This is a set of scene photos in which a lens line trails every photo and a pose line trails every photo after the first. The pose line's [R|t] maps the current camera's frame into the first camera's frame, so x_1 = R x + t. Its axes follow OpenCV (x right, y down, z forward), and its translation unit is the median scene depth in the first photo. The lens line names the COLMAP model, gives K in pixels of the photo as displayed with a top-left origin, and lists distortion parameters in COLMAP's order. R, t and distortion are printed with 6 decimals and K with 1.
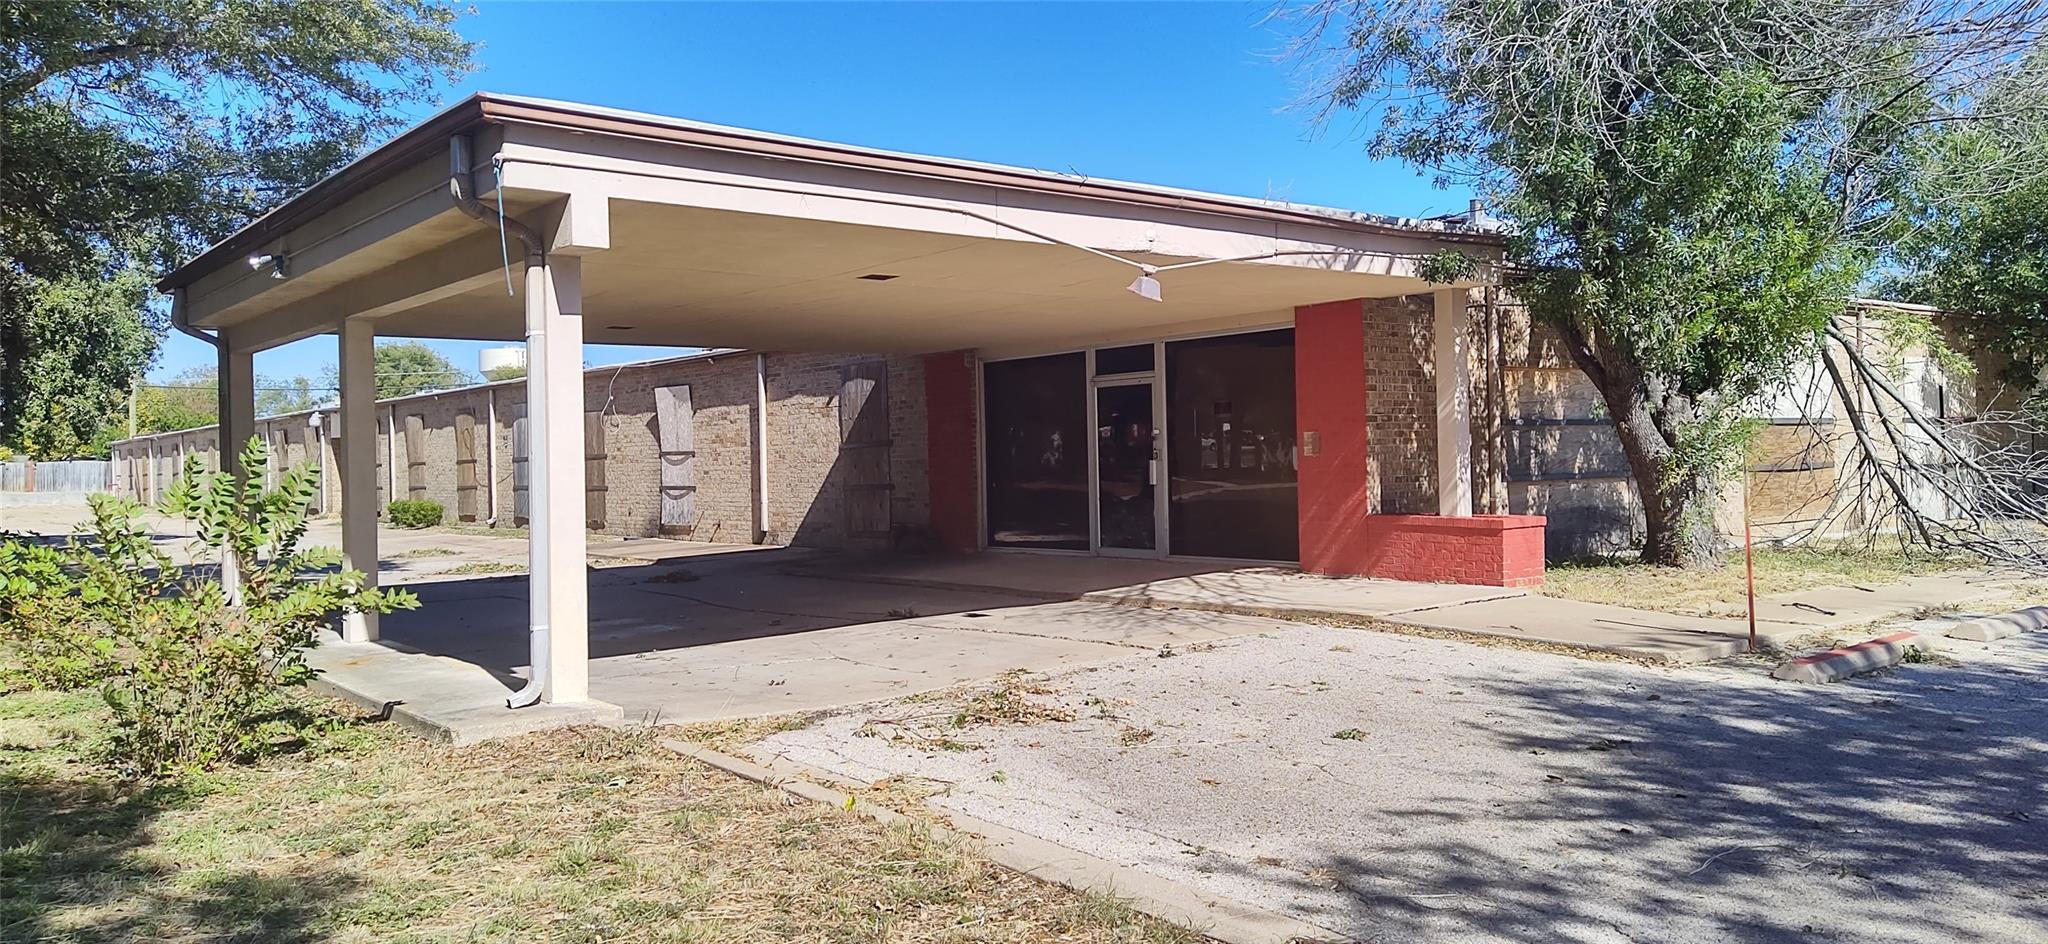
lens RADIAL K [[1484.3, 0, 1061.7], [0, 1484.3, 464.2], [0, 0, 1]] dist [0.072589, -0.113561]
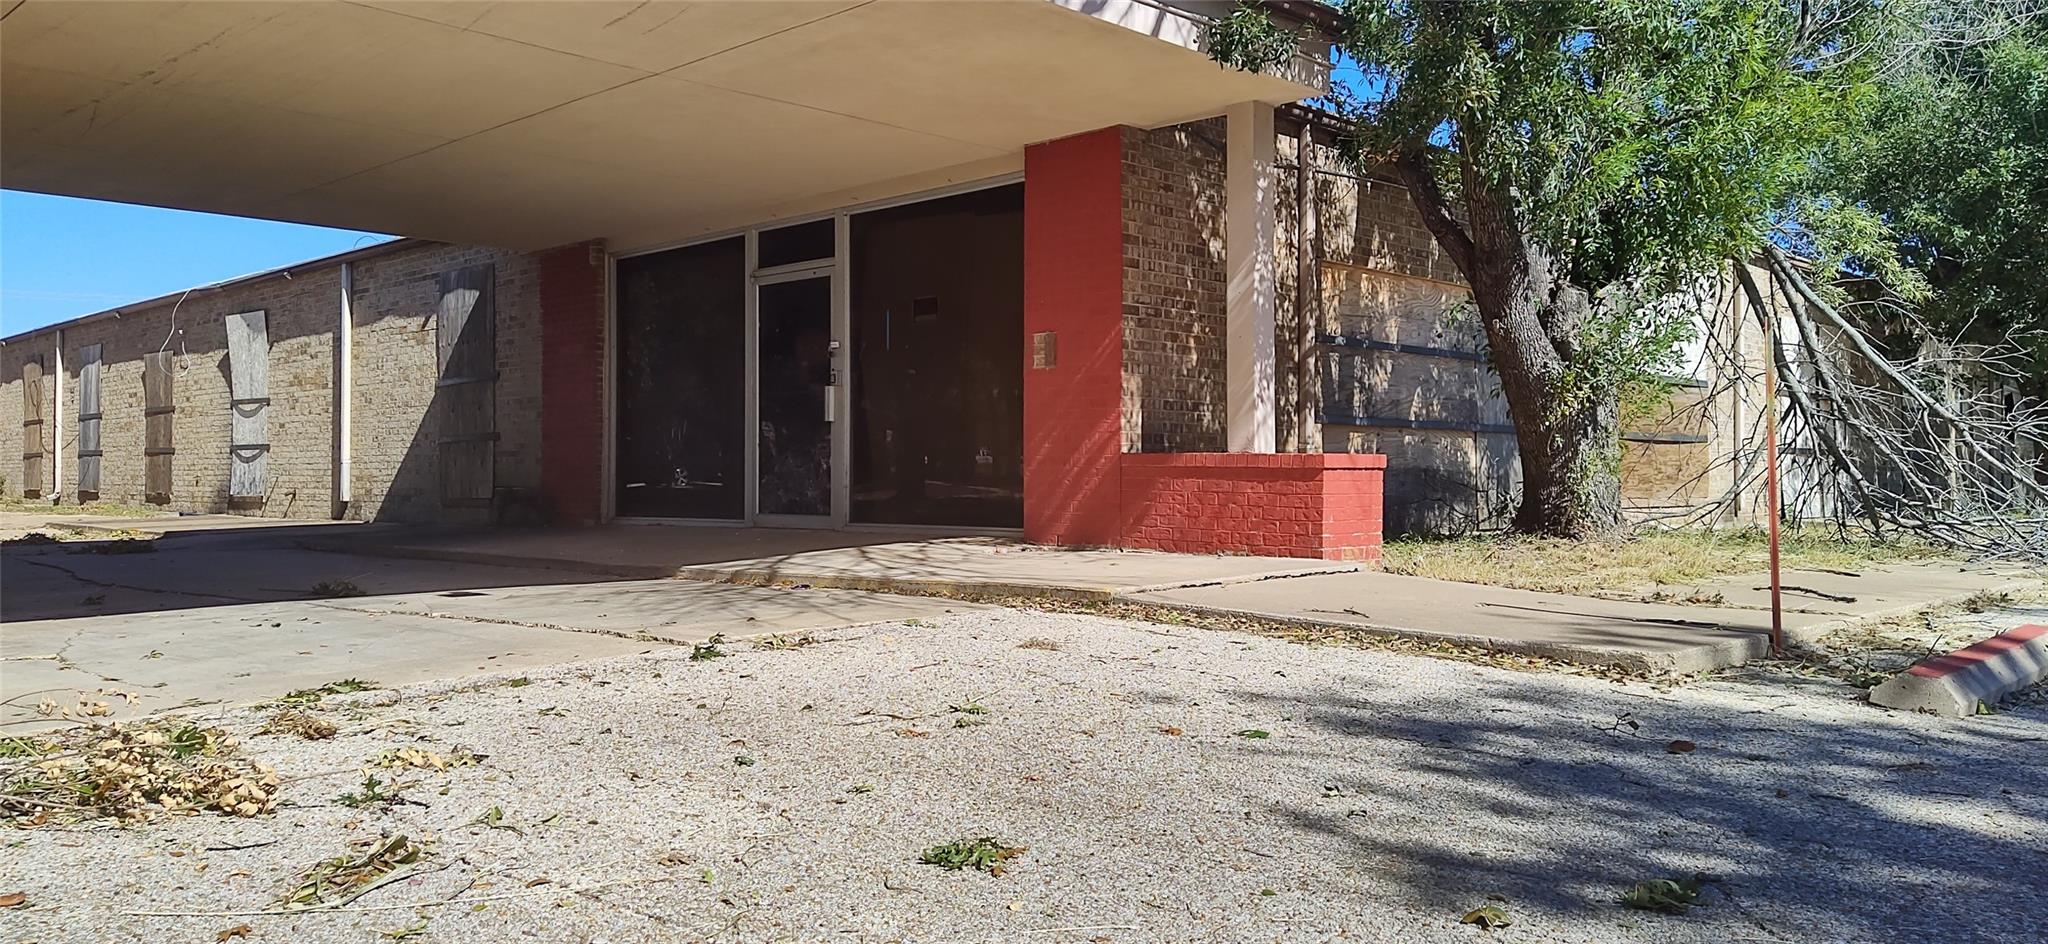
lens RADIAL K [[1489.4, 0, 1046.3], [0, 1489.4, 440.8], [0, 0, 1]] dist [0.075139, -0.113170]
pose [[0.991848, 0.028239, 0.124256, 0.083916], [-0.024410, 0.999182, -0.032234, 0.047348], [-0.125065, 0.028938, 0.991727, 0.325382]]
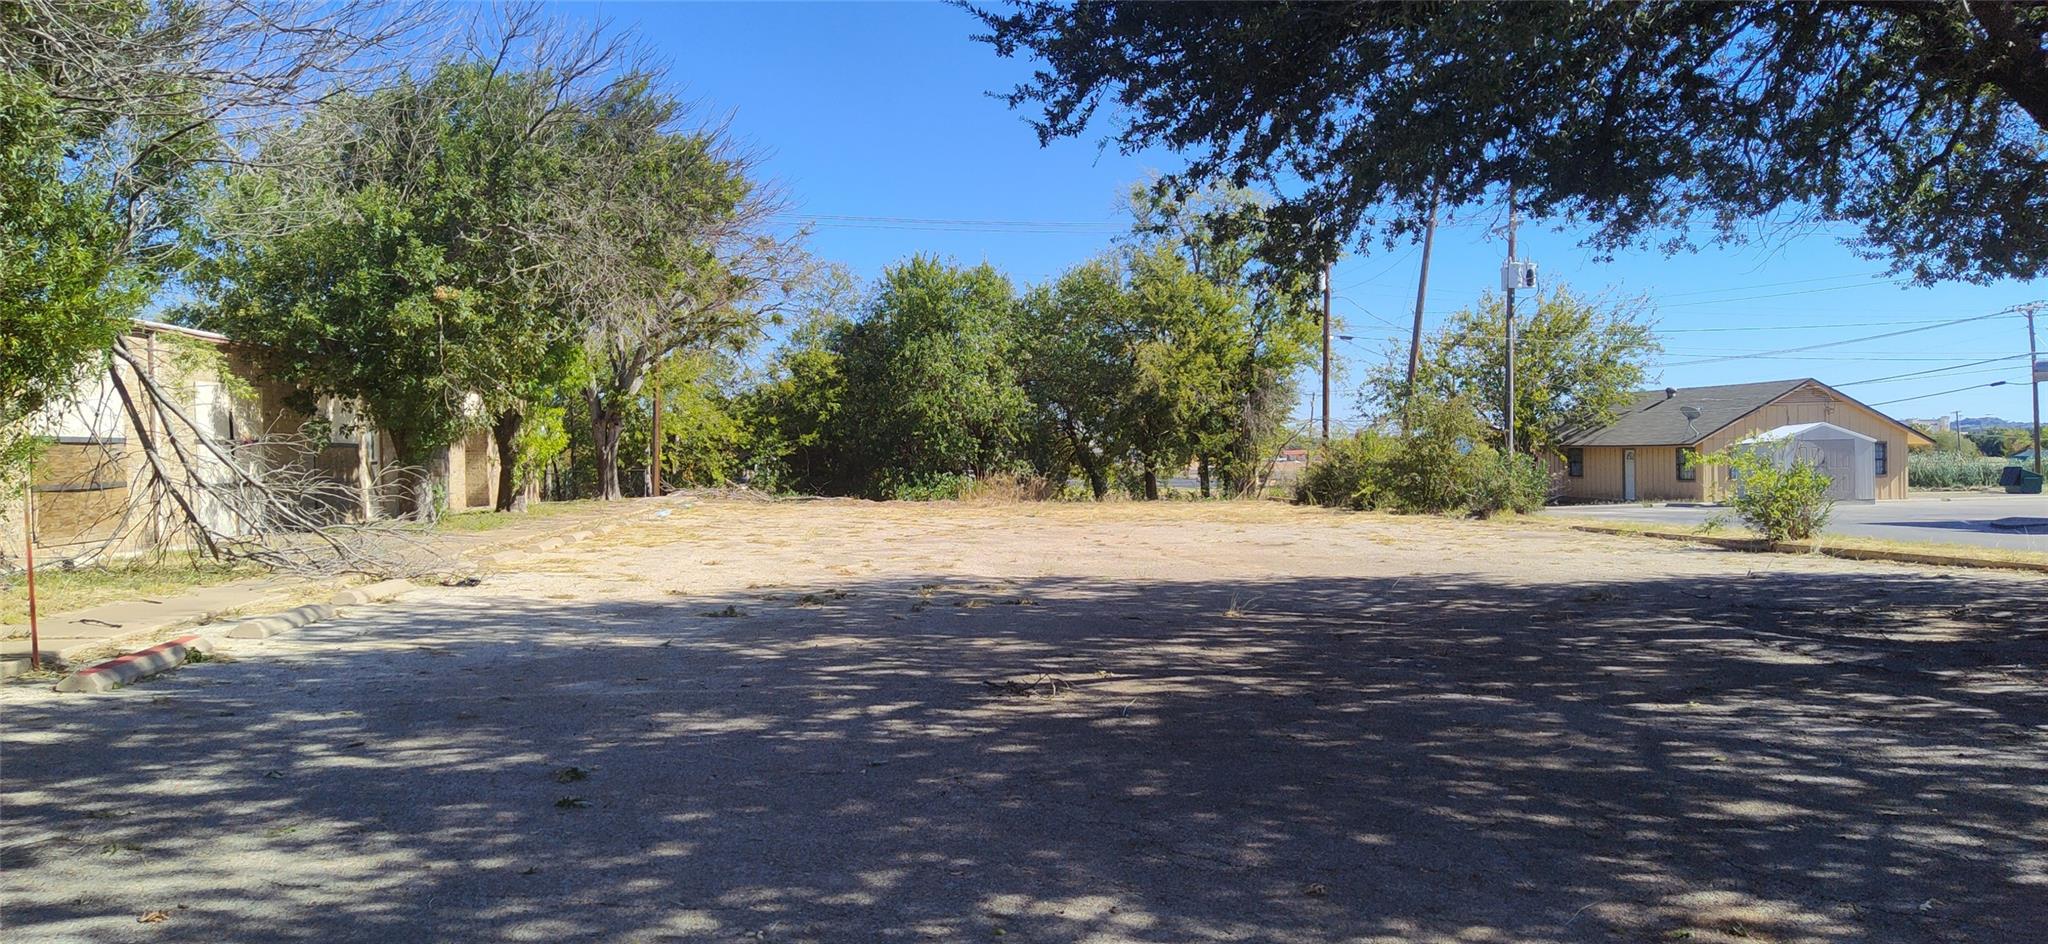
lens RADIAL K [[1476.7, 0, 1000.8], [0, 1476.7, 490.1], [0, 0, 1]] dist [0.072955, -0.120406]
pose [[0.540998, -0.010449, 0.840959, -0.013060], [0.009831, 0.999933, 0.006099, 0.004959], [-0.840966, 0.004968, 0.541065, -0.044544]]
